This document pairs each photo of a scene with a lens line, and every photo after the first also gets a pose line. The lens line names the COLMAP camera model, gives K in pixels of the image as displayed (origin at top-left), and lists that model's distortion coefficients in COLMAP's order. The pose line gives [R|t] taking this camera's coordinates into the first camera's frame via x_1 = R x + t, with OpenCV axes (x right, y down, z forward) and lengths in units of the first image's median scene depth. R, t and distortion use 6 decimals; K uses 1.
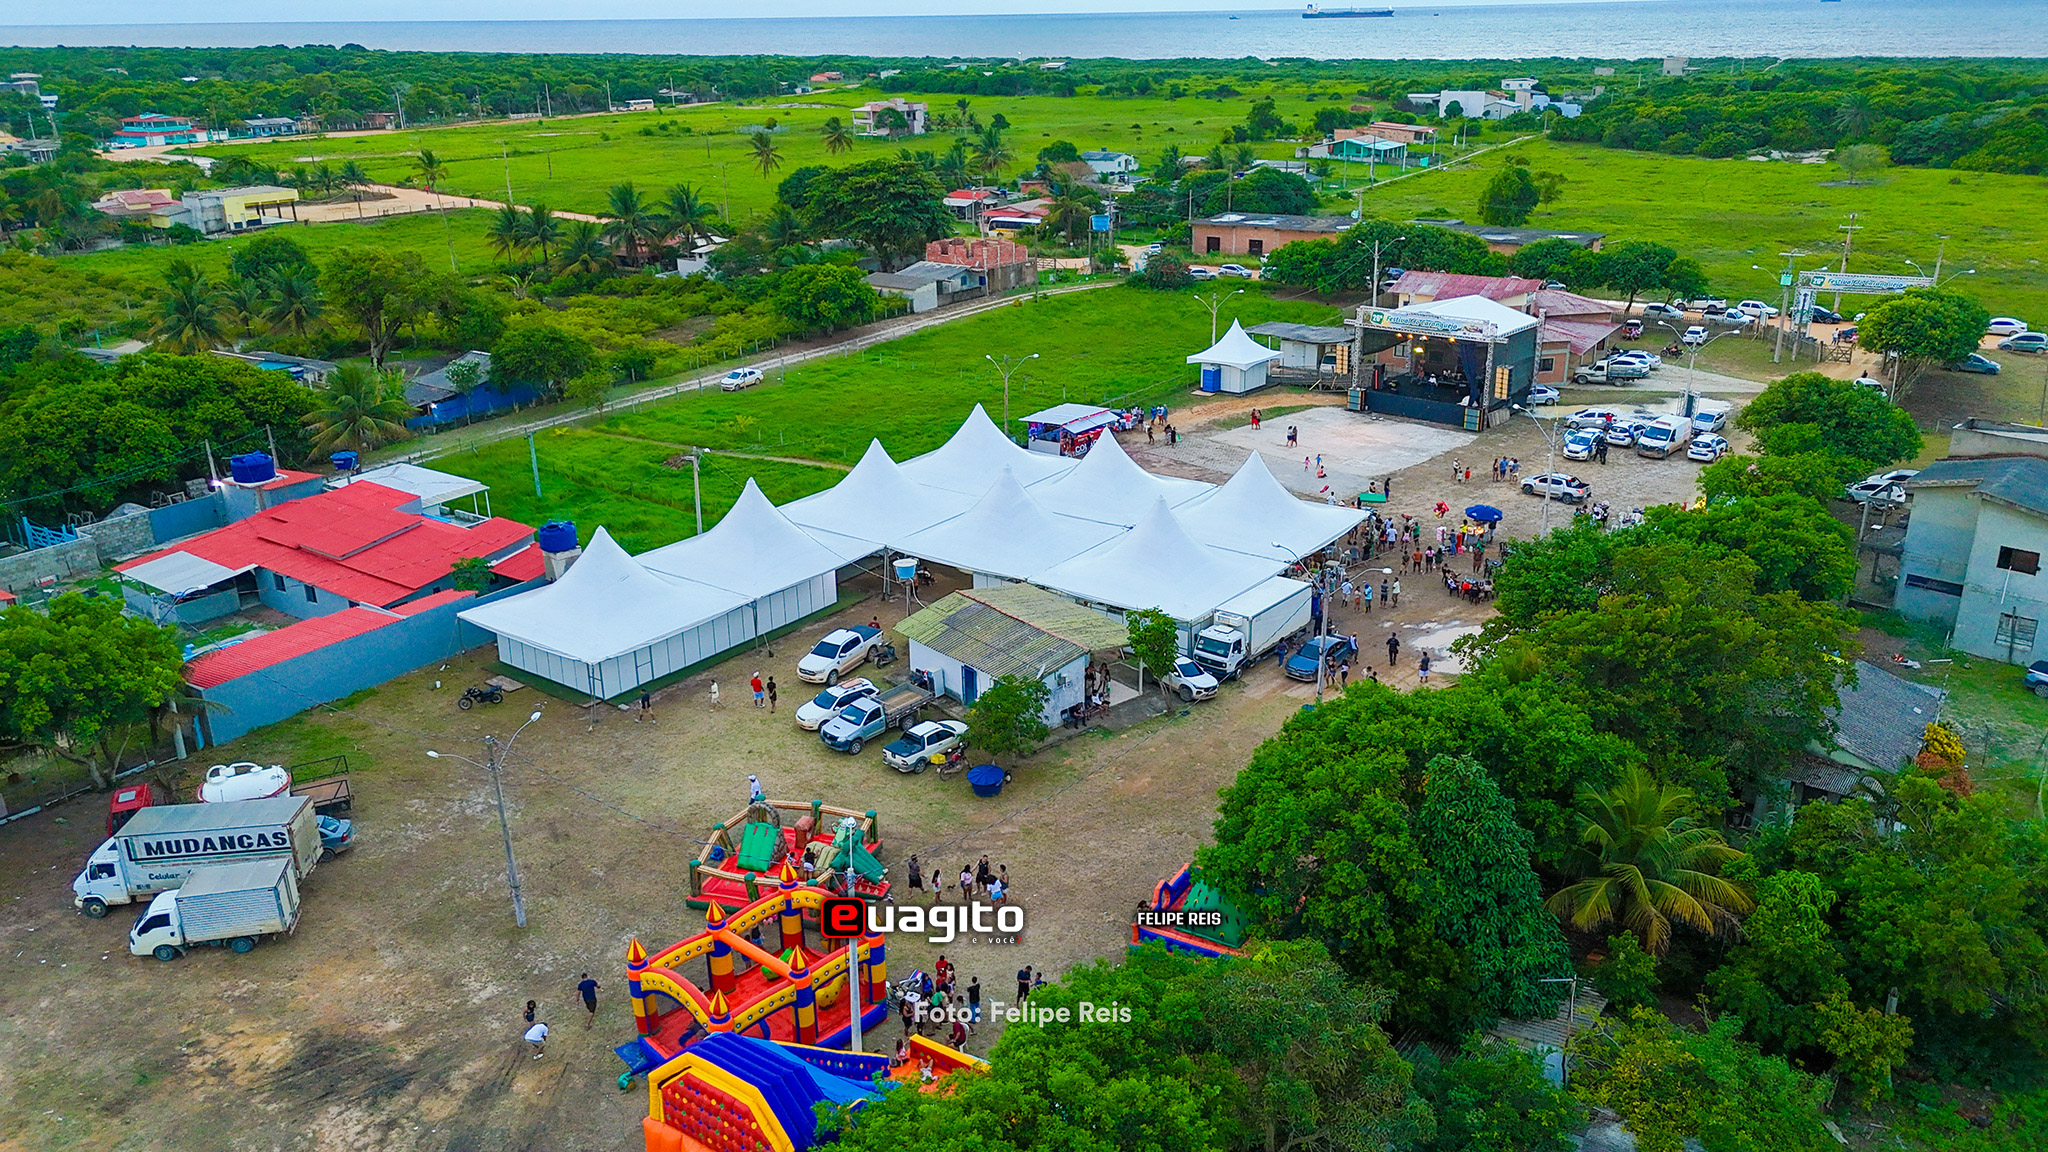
lens RADIAL K [[1506.6, 0, 1025.5], [0, 1506.6, 584.4], [0, 0, 1]] dist [0.077074, -0.075581]
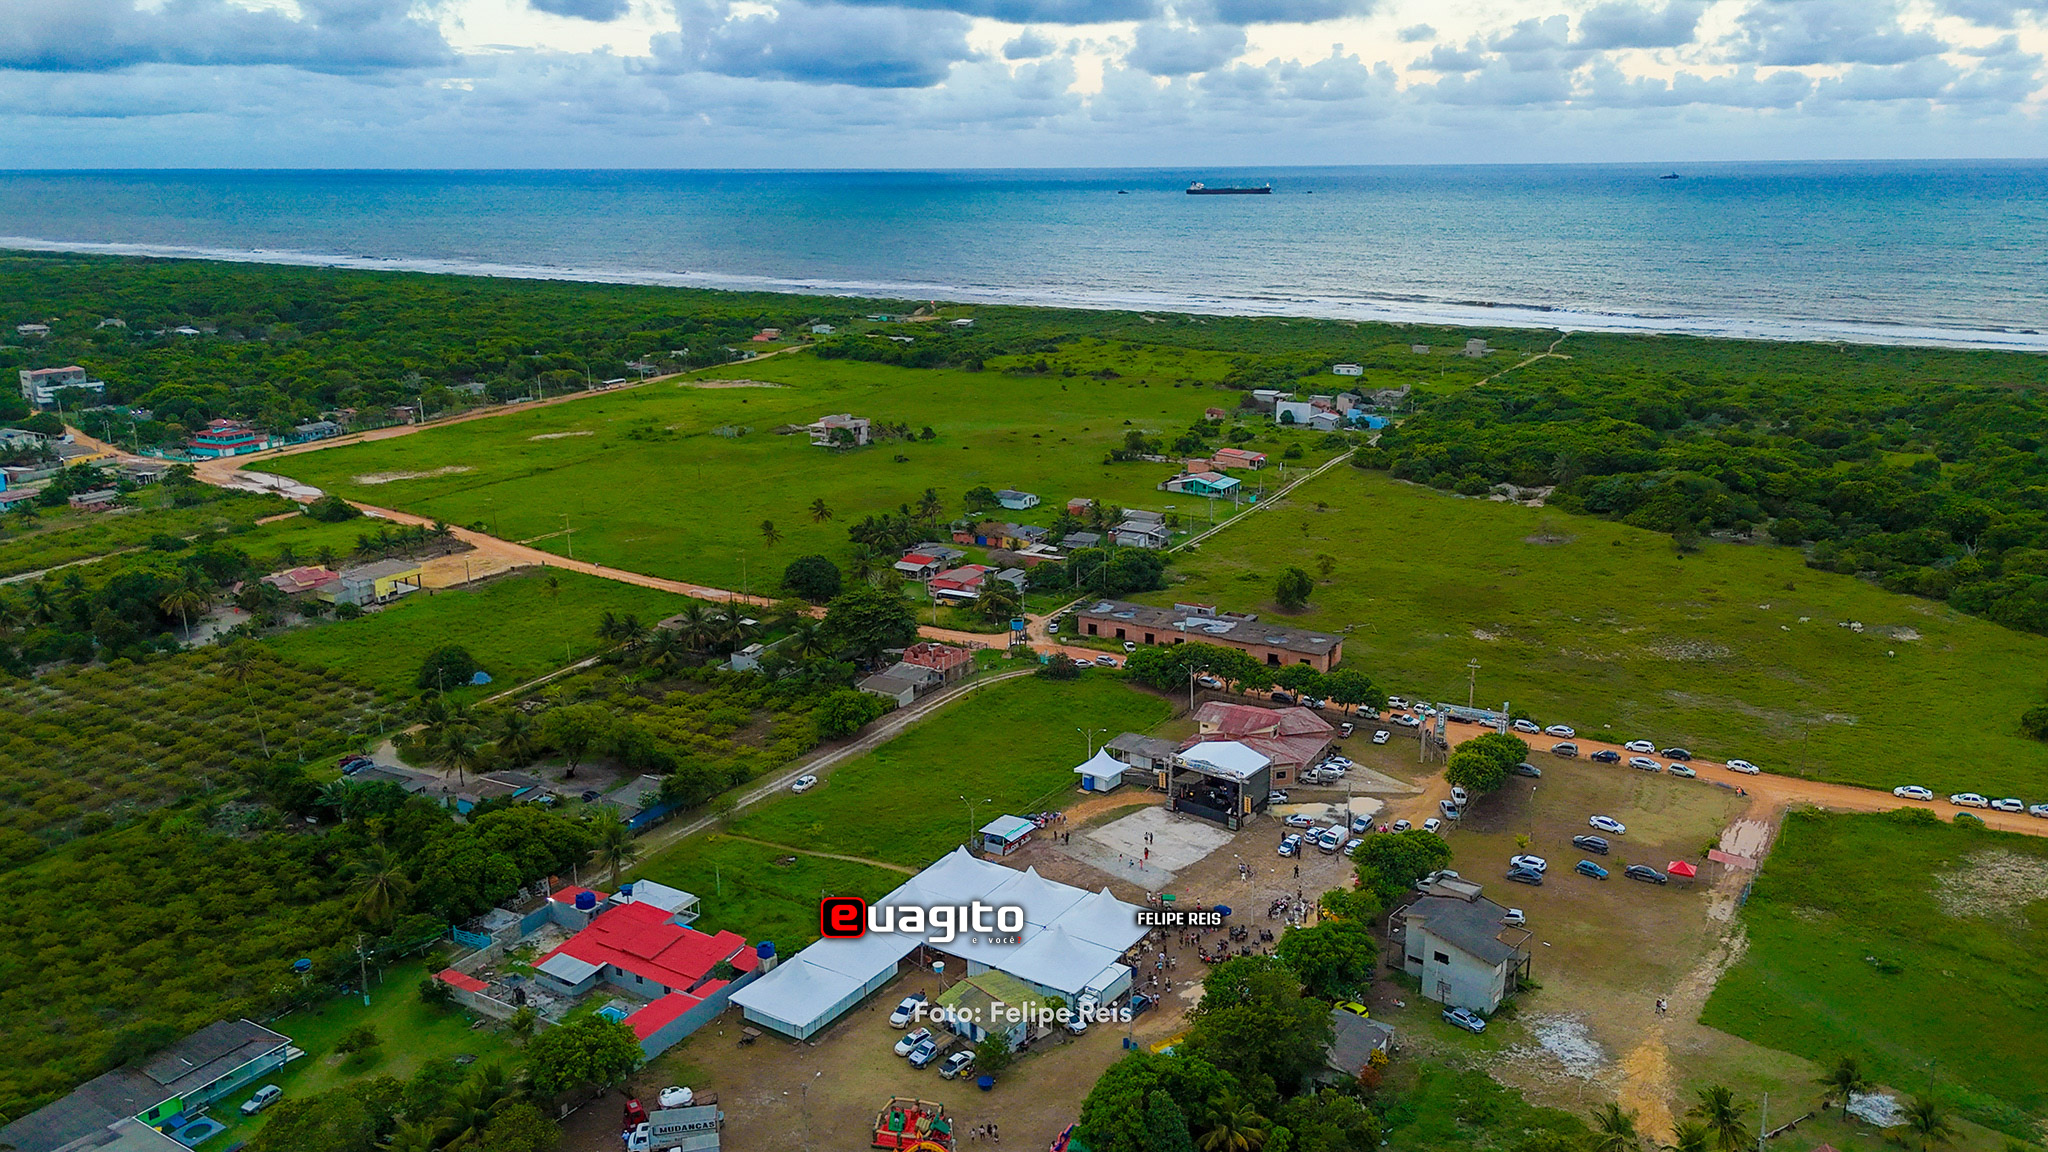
lens RADIAL K [[1506.6, 0, 1025.2], [0, 1506.6, 577.5], [0, 0, 1]] dist [0.077074, -0.075581]
pose [[0.997874, -0.007439, 0.064744, -0.072788], [0.013488, 0.995528, -0.093498, -0.279349], [-0.063759, 0.094173, 0.993512, -0.919838]]
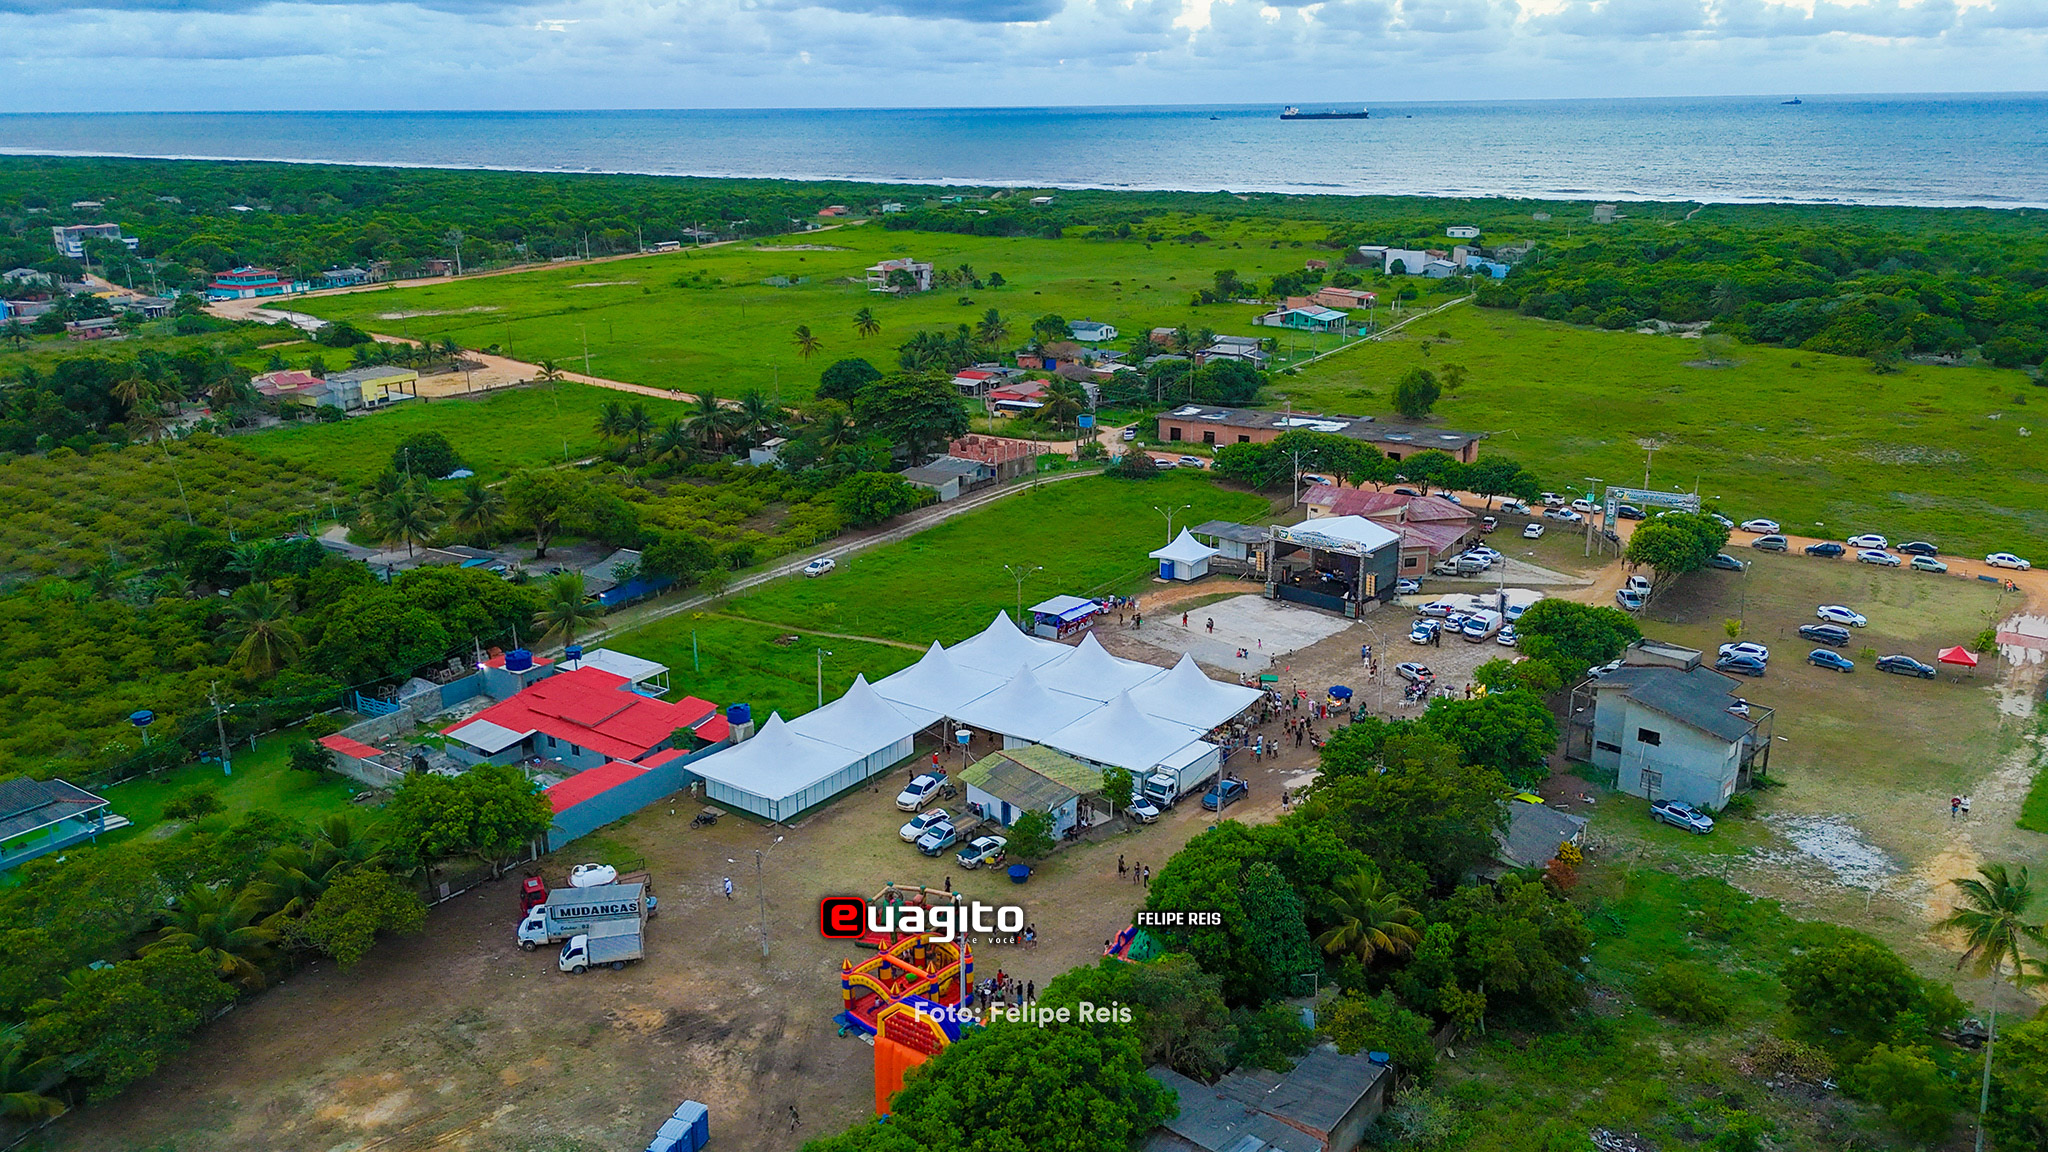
lens RADIAL K [[1506.6, 0, 1026.3], [0, 1506.6, 581.1], [0, 0, 1]] dist [0.077074, -0.075581]
pose [[0.999944, 0.002304, 0.010301, -0.023714], [-0.001731, 0.998472, -0.055236, -0.068738], [-0.010413, 0.055215, 0.998420, -0.468912]]
